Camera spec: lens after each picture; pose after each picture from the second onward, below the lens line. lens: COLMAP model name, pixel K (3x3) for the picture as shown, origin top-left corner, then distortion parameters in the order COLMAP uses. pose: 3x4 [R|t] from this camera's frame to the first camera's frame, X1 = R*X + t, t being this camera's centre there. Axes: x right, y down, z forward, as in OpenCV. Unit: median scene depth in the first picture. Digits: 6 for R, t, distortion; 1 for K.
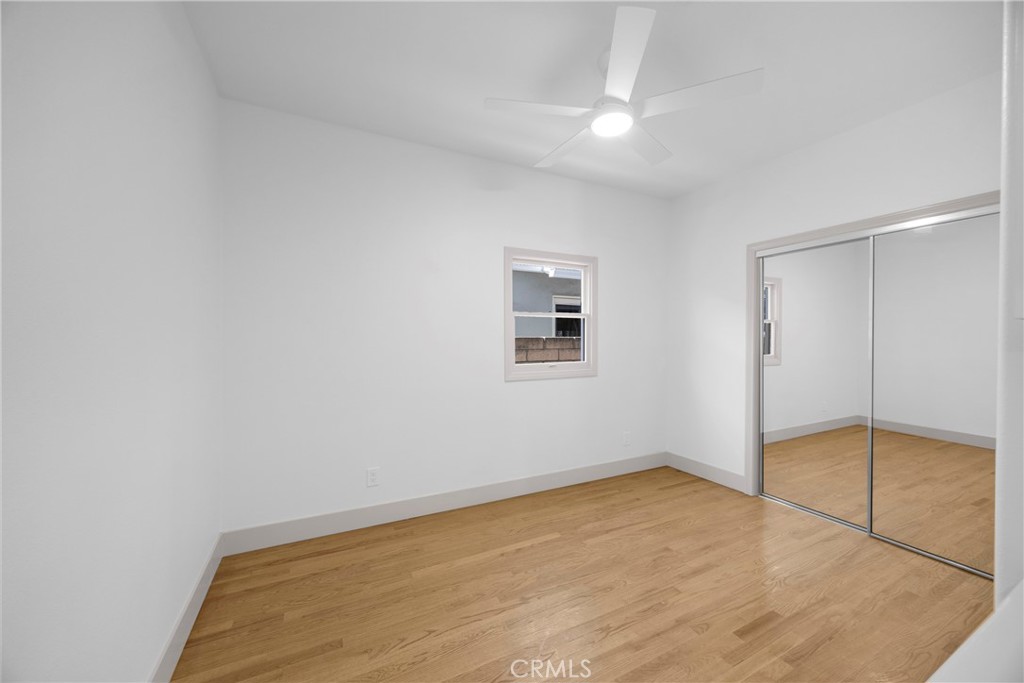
lens RADIAL K [[384.9, 0, 511.1], [0, 384.9, 340.8], [0, 0, 1]] dist [-0.003421, 0.000044]
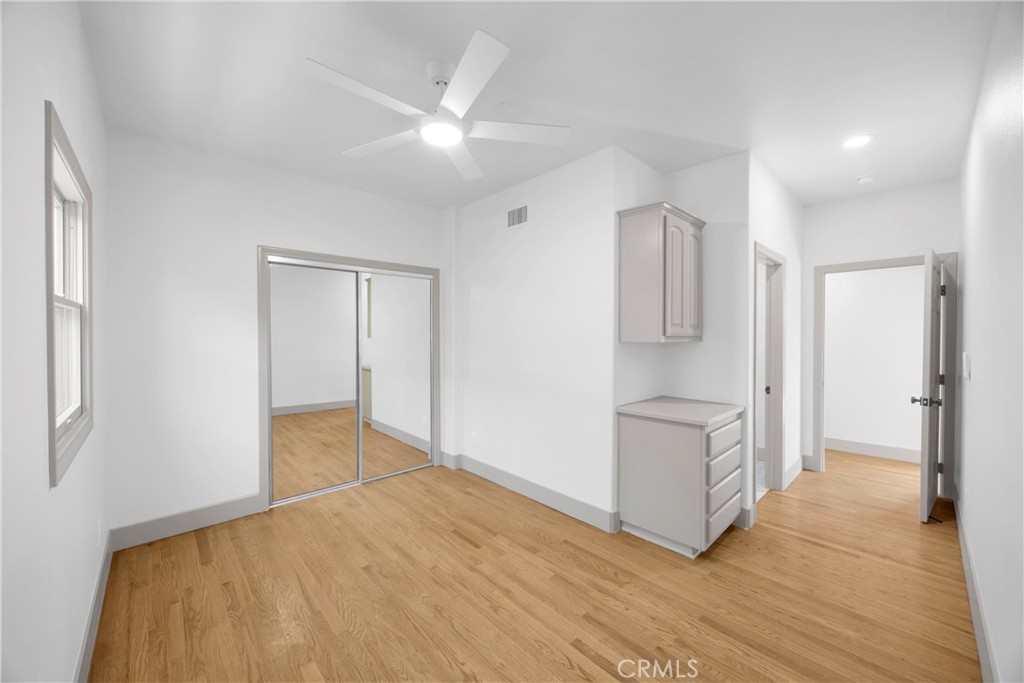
lens RADIAL K [[384.9, 0, 511.5], [0, 384.9, 337.8], [0, 0, 1]] dist [-0.003421, 0.000044]
pose [[-0.279868, -0.006540, 0.960016, -0.551018], [0.008955, 0.999916, 0.009422, -0.034869], [-0.959997, 0.011234, -0.279785, 0.819731]]
